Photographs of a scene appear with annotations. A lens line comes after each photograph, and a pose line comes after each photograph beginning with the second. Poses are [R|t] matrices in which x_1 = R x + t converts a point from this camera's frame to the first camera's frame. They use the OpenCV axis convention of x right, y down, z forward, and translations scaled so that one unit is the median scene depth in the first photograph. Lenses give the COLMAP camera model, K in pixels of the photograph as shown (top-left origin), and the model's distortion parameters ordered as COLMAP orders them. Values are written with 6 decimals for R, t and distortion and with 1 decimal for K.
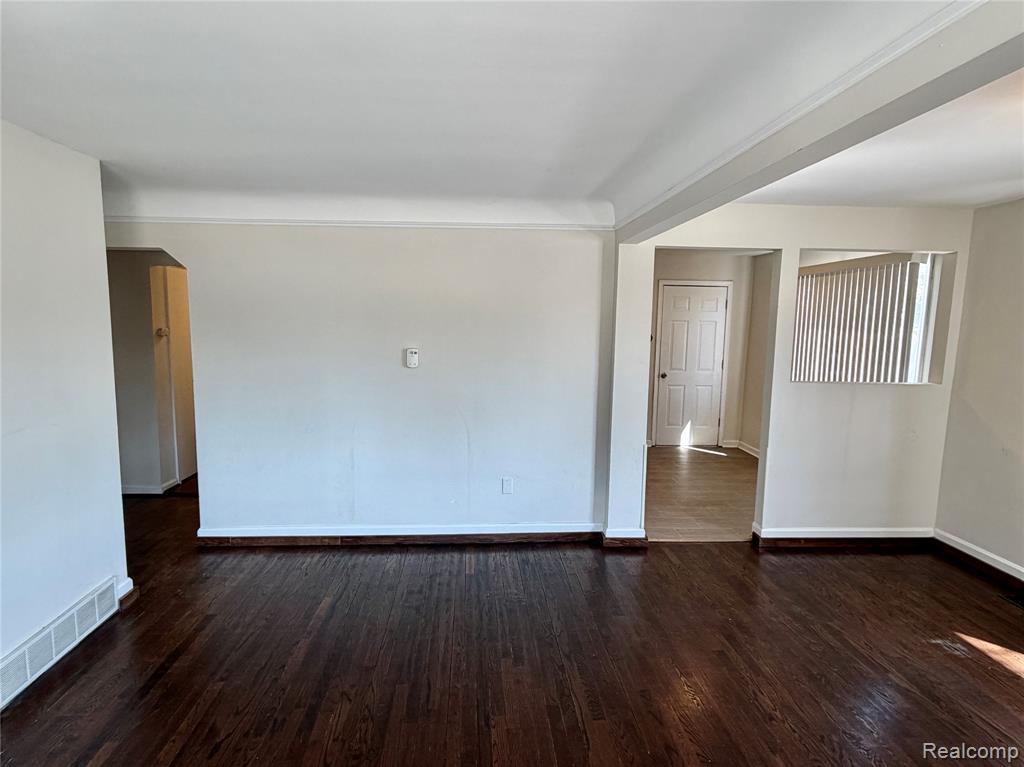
lens RADIAL K [[572.8, 0, 509.3], [0, 572.8, 377.4], [0, 0, 1]] dist [0.007448, -0.002102]
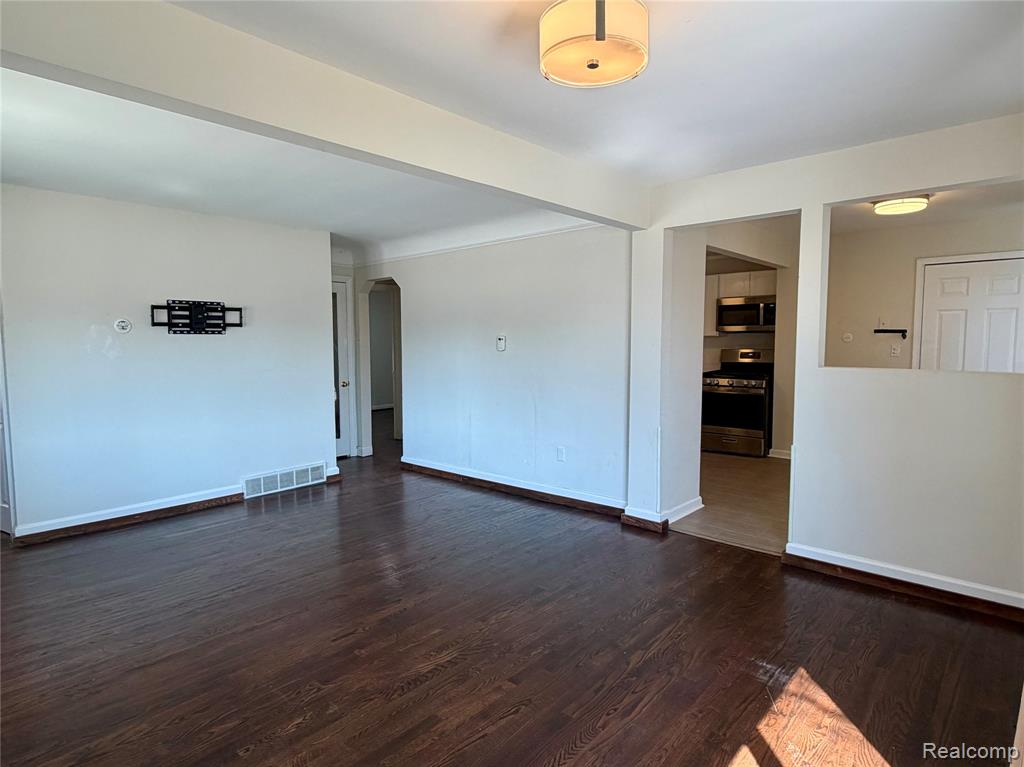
lens RADIAL K [[572.8, 0, 504.6], [0, 572.8, 391.1], [0, 0, 1]] dist [0.007448, -0.002102]
pose [[0.705384, 0.048062, -0.707194, 0.741120], [-0.062143, 0.998050, 0.005844, 0.063345], [0.706096, 0.039825, 0.706995, 0.102210]]
